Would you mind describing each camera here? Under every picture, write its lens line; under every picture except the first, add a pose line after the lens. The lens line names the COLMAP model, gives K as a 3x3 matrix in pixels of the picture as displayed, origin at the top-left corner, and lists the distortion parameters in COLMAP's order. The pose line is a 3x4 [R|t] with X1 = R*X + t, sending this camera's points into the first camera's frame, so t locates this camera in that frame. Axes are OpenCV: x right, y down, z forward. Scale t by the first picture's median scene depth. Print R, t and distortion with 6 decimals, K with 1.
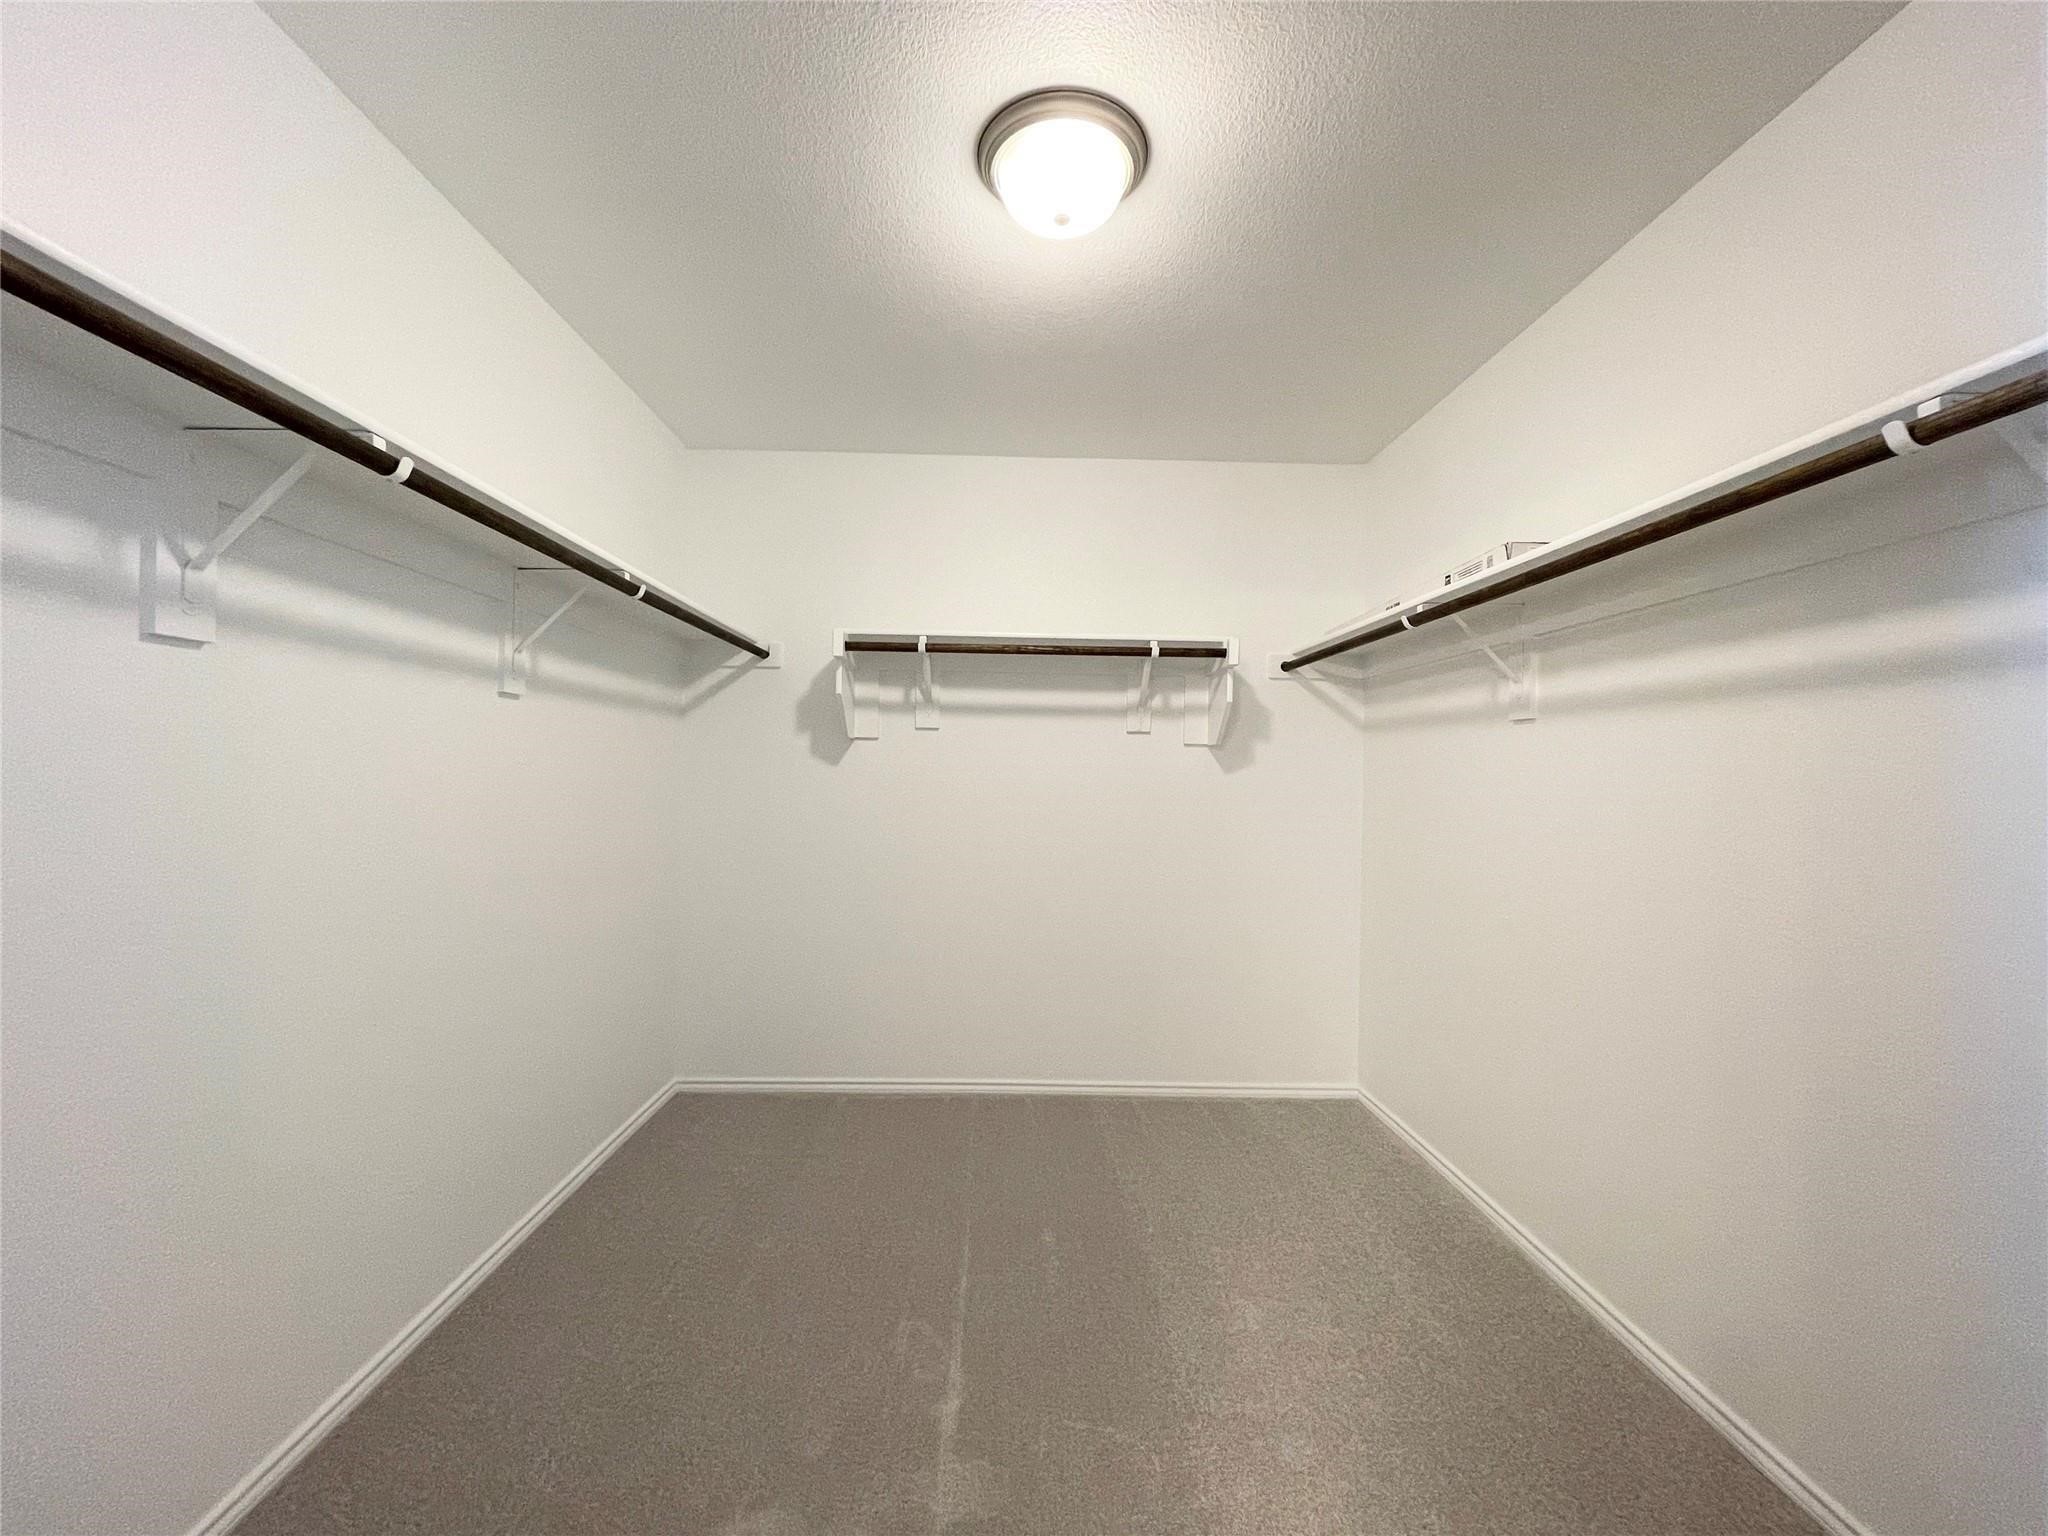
lens RADIAL K [[826.6, 0, 1023.9], [0, 826.6, 767.8], [0, 0, 1]] dist [-0.005509, 0.001302]
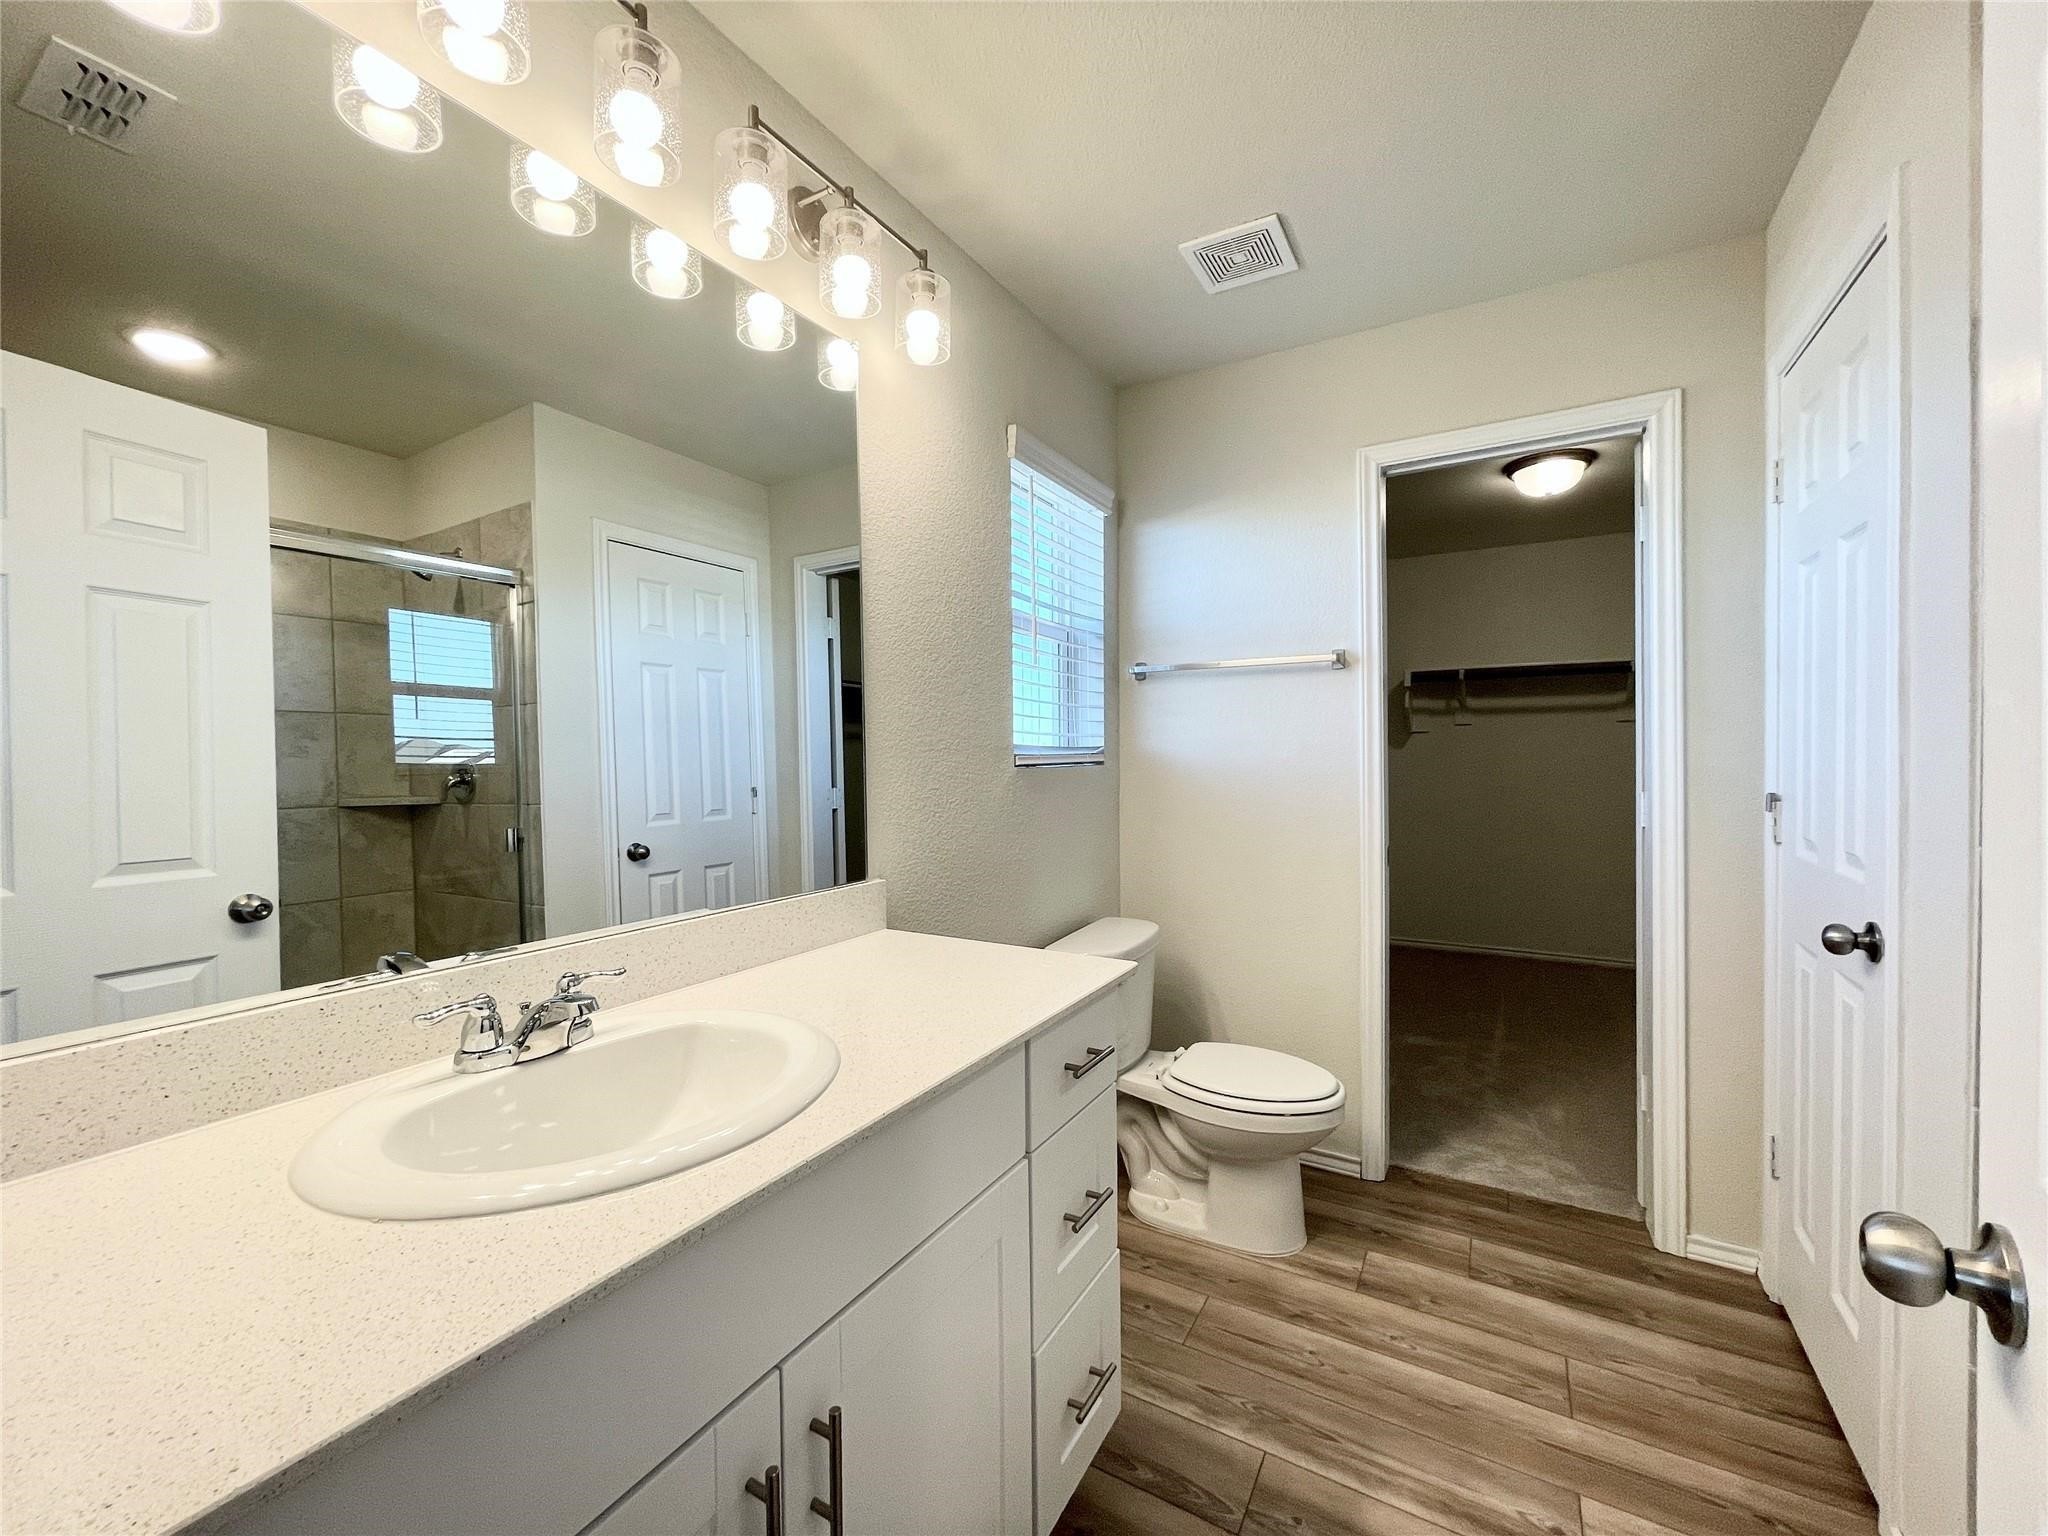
lens RADIAL K [[826.6, 0, 1010.4], [0, 826.6, 772.5], [0, 0, 1]] dist [-0.005509, 0.001302]
pose [[0.843362, -0.013860, -0.537167, 0.001161], [0.020232, 0.999777, 0.005970, 0.018473], [0.536964, -0.015903, 0.843455, -0.824333]]
